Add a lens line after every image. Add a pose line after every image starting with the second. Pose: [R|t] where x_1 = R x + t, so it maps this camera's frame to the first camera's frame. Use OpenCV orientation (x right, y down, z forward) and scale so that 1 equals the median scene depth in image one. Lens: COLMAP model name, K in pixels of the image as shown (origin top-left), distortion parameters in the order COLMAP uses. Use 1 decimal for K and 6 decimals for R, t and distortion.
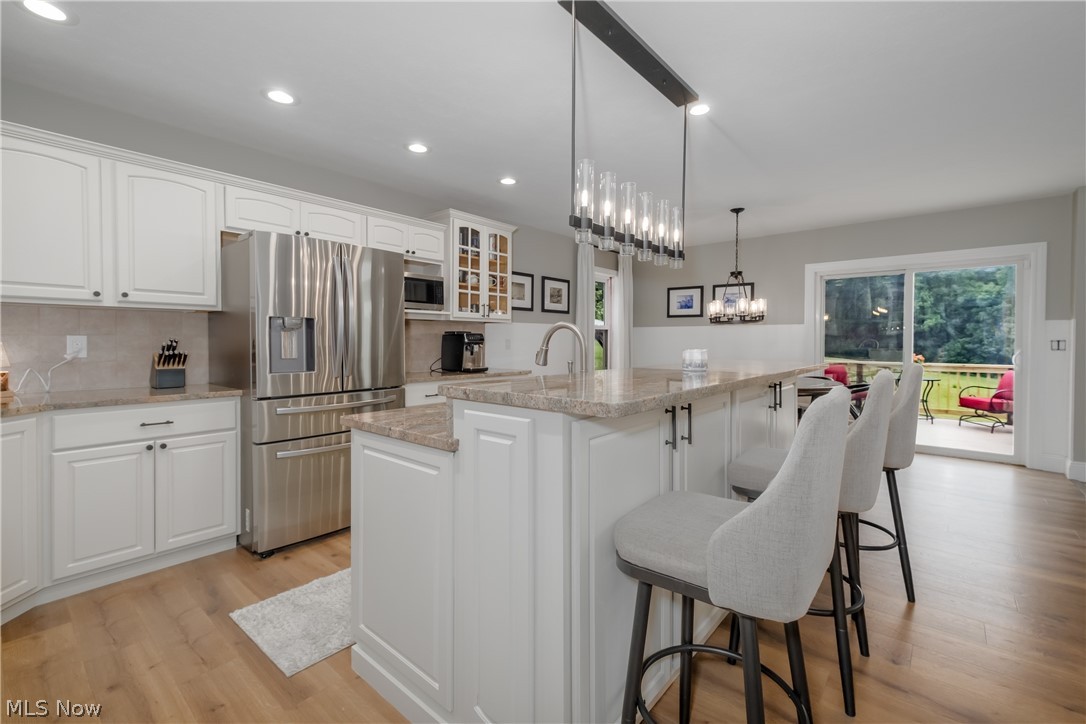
lens RADIAL K [[472.9, 0, 541.5], [0, 472.9, 358.6], [0, 0, 1]] dist [0.021043, -0.000784]
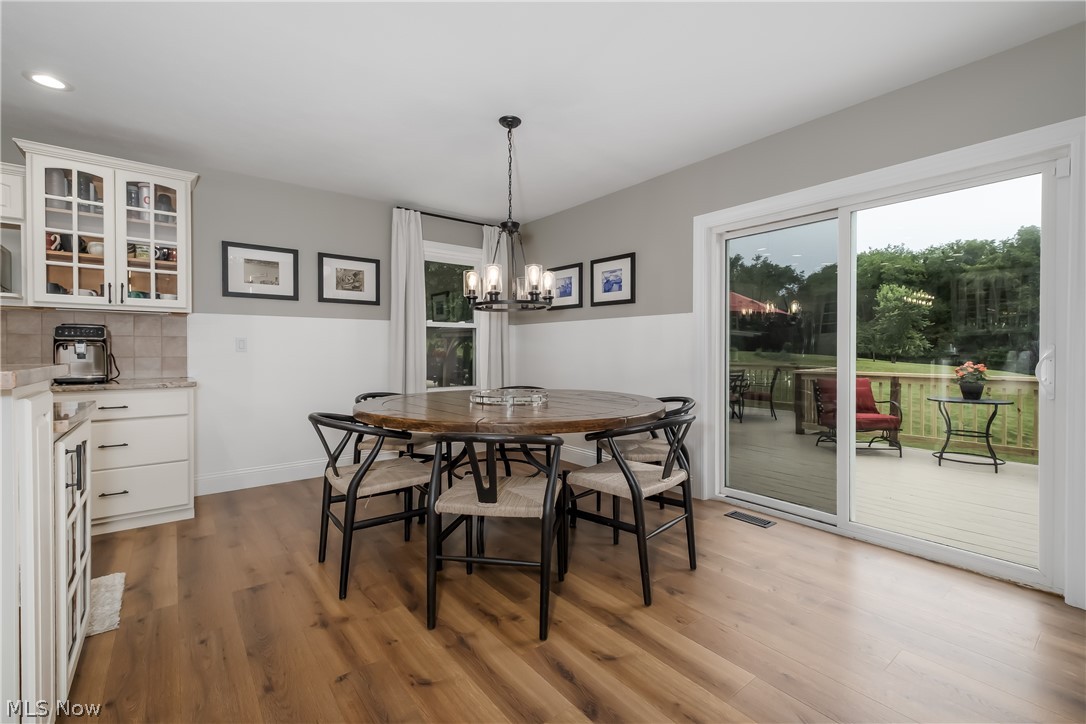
lens RADIAL K [[472.9, 0, 543.4], [0, 472.9, 366.5], [0, 0, 1]] dist [0.021043, -0.000784]
pose [[0.983628, -0.003852, -0.180168, 0.559545], [0.002883, 0.999980, -0.005640, 0.008300], [0.180186, 0.005028, 0.983620, 0.396971]]
